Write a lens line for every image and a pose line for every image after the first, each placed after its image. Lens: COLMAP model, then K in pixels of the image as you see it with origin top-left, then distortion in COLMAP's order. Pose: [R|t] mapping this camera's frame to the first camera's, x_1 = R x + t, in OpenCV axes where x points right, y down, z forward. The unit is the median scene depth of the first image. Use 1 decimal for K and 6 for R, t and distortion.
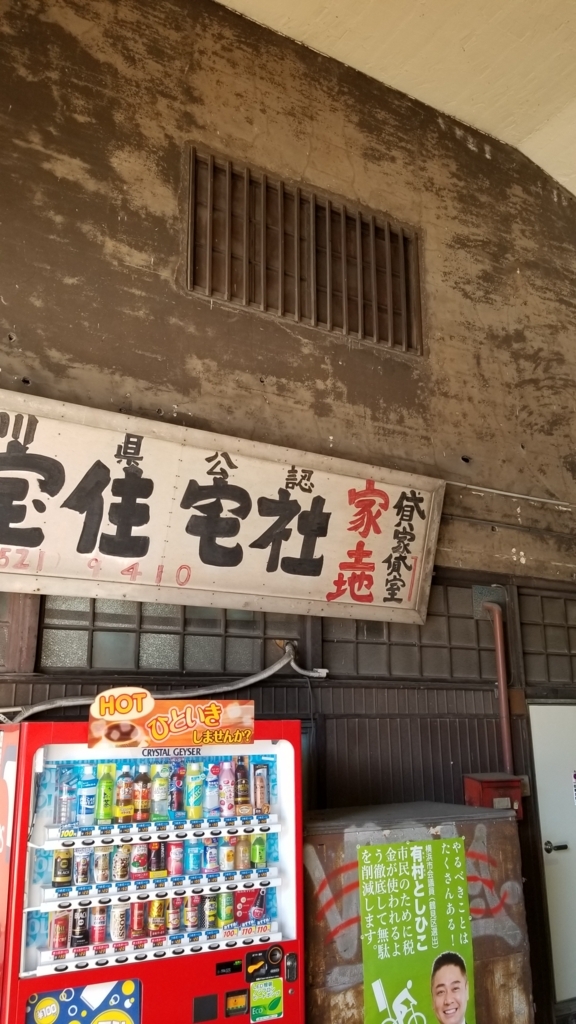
lens RADIAL K [[796.1, 0, 304.6], [0, 796.1, 551.5], [0, 0, 1]] dist [0.049288, -0.079821]
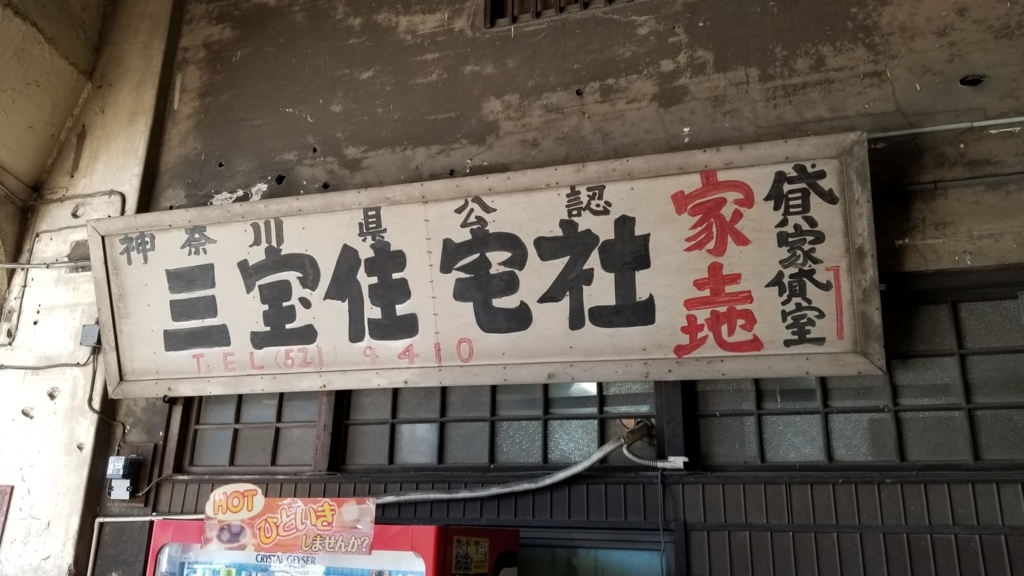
lens RADIAL K [[796.1, 0, 460.6], [0, 796.1, 300.2], [0, 0, 1]] dist [0.049288, -0.079821]
pose [[0.635860, -0.188875, -0.748337, 0.457176], [0.133901, 0.981887, -0.134046, 0.084410], [0.760100, -0.014968, 0.649633, 0.420087]]
